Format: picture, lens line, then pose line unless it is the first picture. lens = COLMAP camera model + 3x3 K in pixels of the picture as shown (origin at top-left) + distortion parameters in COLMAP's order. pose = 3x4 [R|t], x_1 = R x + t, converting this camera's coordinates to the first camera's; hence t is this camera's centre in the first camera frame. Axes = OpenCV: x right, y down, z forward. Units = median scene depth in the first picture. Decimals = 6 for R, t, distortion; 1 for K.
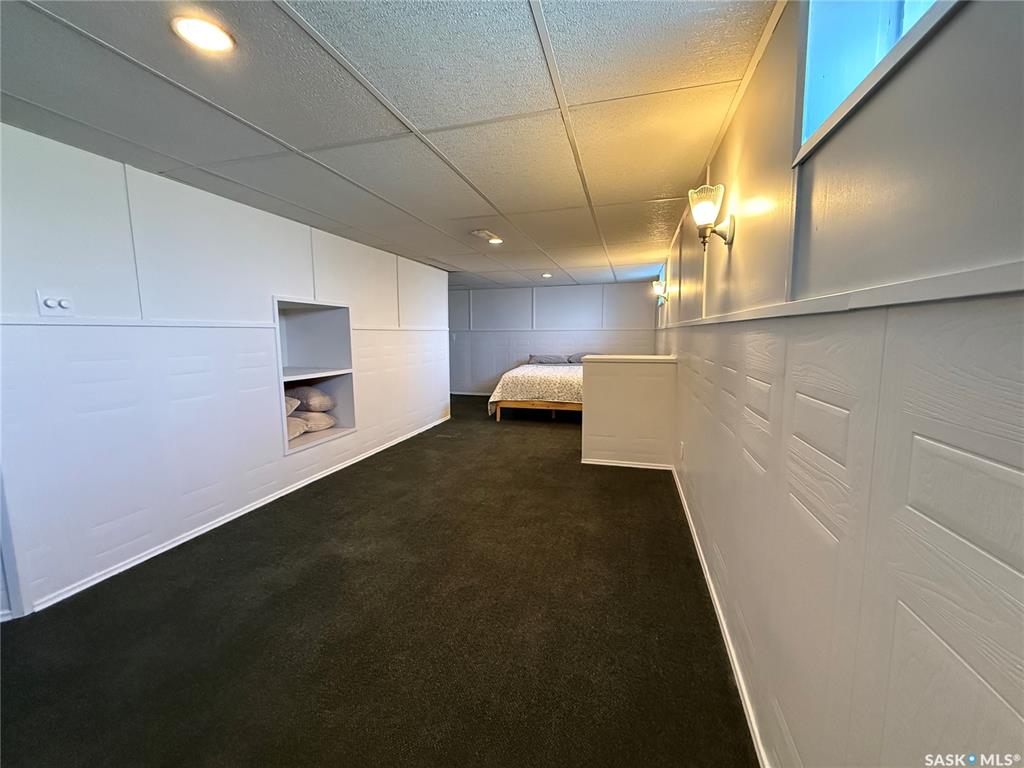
lens RADIAL K [[407.7, 0, 517.0], [0, 407.7, 382.6], [0, 0, 1]] dist [-0.001612, -0.000492]
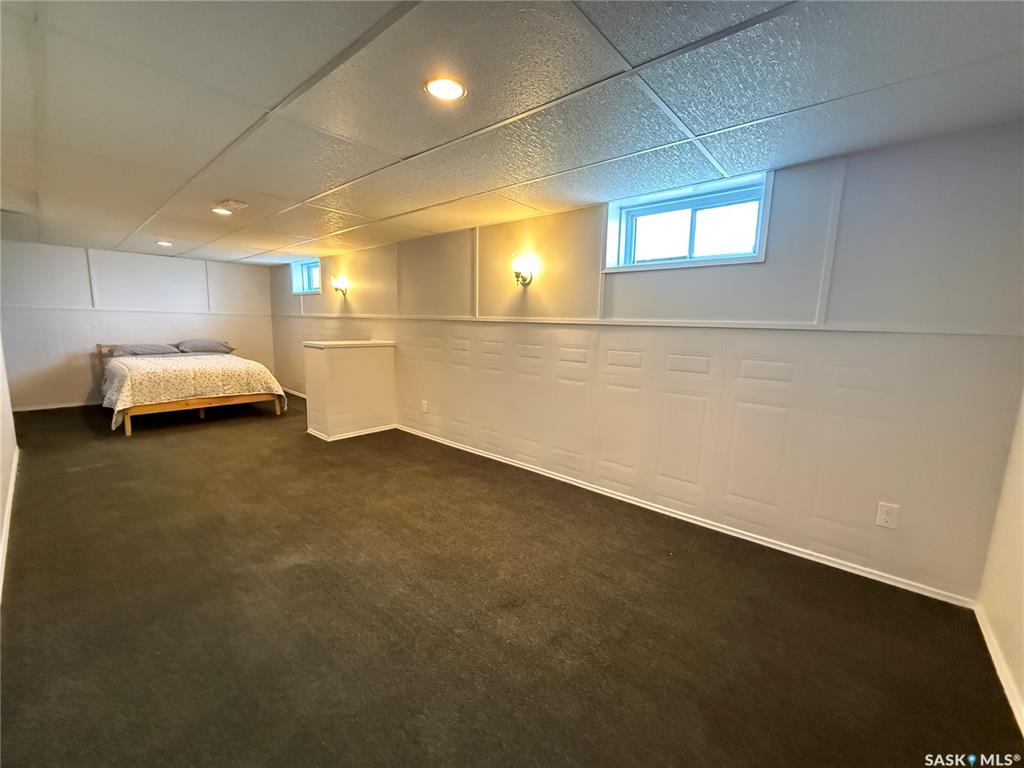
lens RADIAL K [[407.7, 0, 506.9], [0, 407.7, 380.4], [0, 0, 1]] dist [-0.001612, -0.000492]
pose [[0.431222, -0.111153, 0.895373, -0.406160], [0.079339, 0.993210, 0.085089, -0.012550], [-0.898751, 0.034345, 0.437113, 0.064916]]
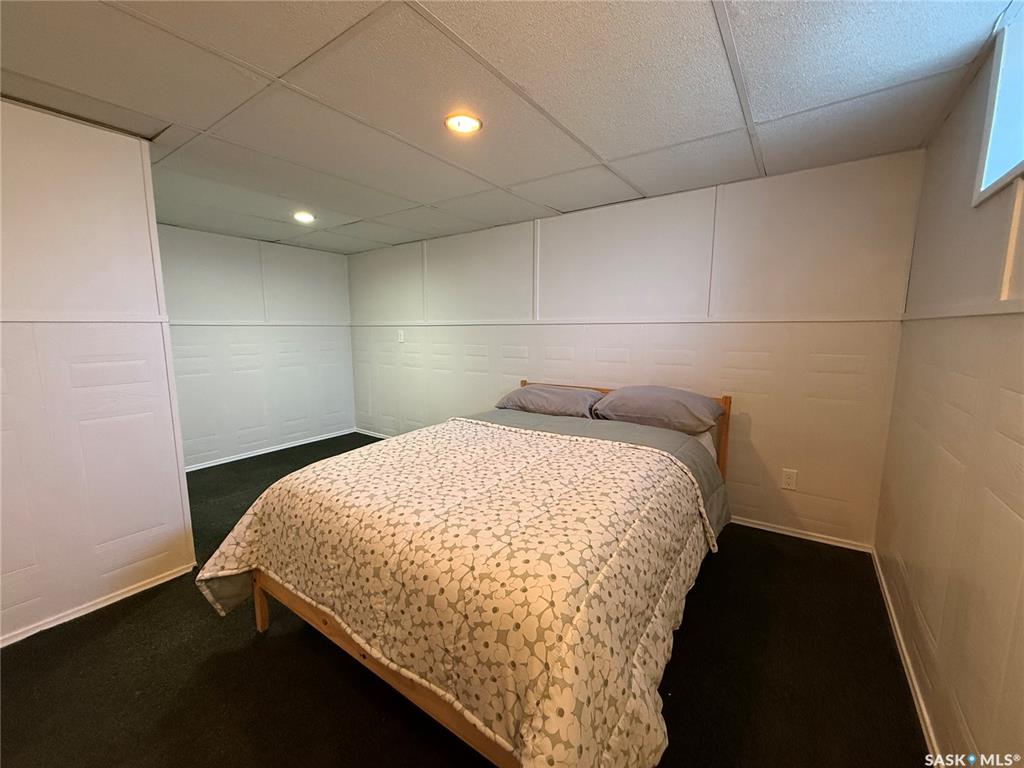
lens RADIAL K [[407.7, 0, 523.0], [0, 407.7, 385.6], [0, 0, 1]] dist [-0.001612, -0.000492]
pose [[0.946326, 0.041418, -0.320550, 0.223262], [-0.036072, 0.999094, 0.022599, -0.098451], [0.321195, -0.009823, 0.946962, 0.799807]]
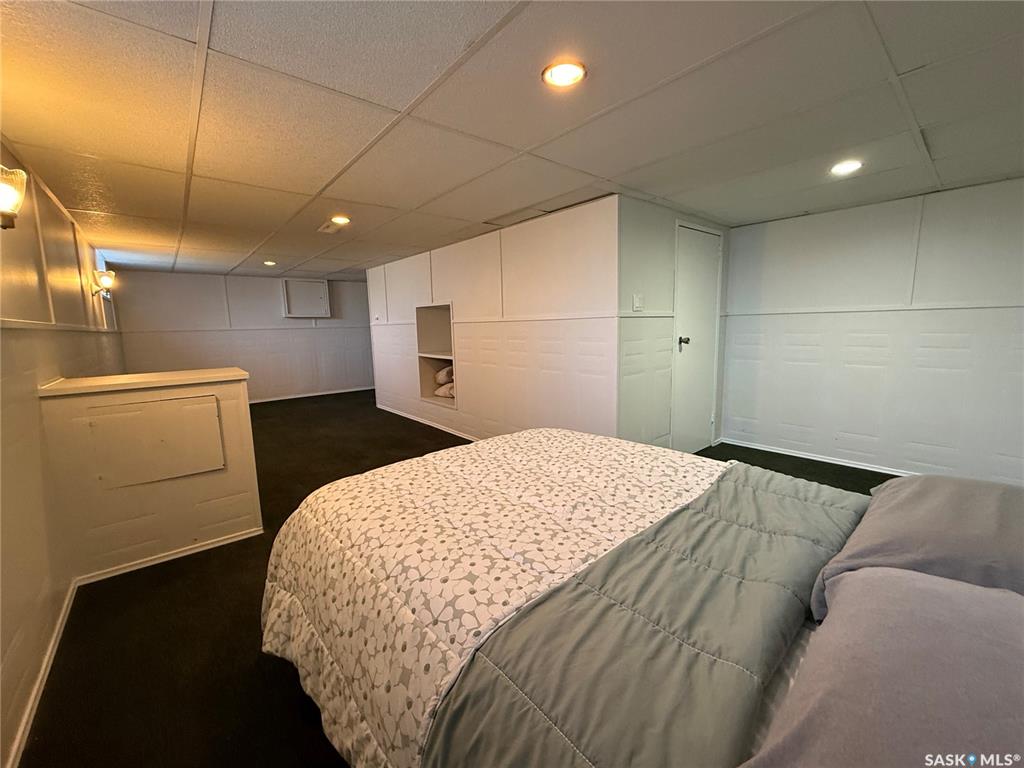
lens RADIAL K [[407.7, 0, 516.0], [0, 407.7, 378.0], [0, 0, 1]] dist [-0.001612, -0.000492]
pose [[-0.553478, 0.137953, -0.821359, 0.562040], [-0.070453, 0.974897, 0.211217, -0.279032], [0.829878, 0.174771, -0.529865, 2.129250]]
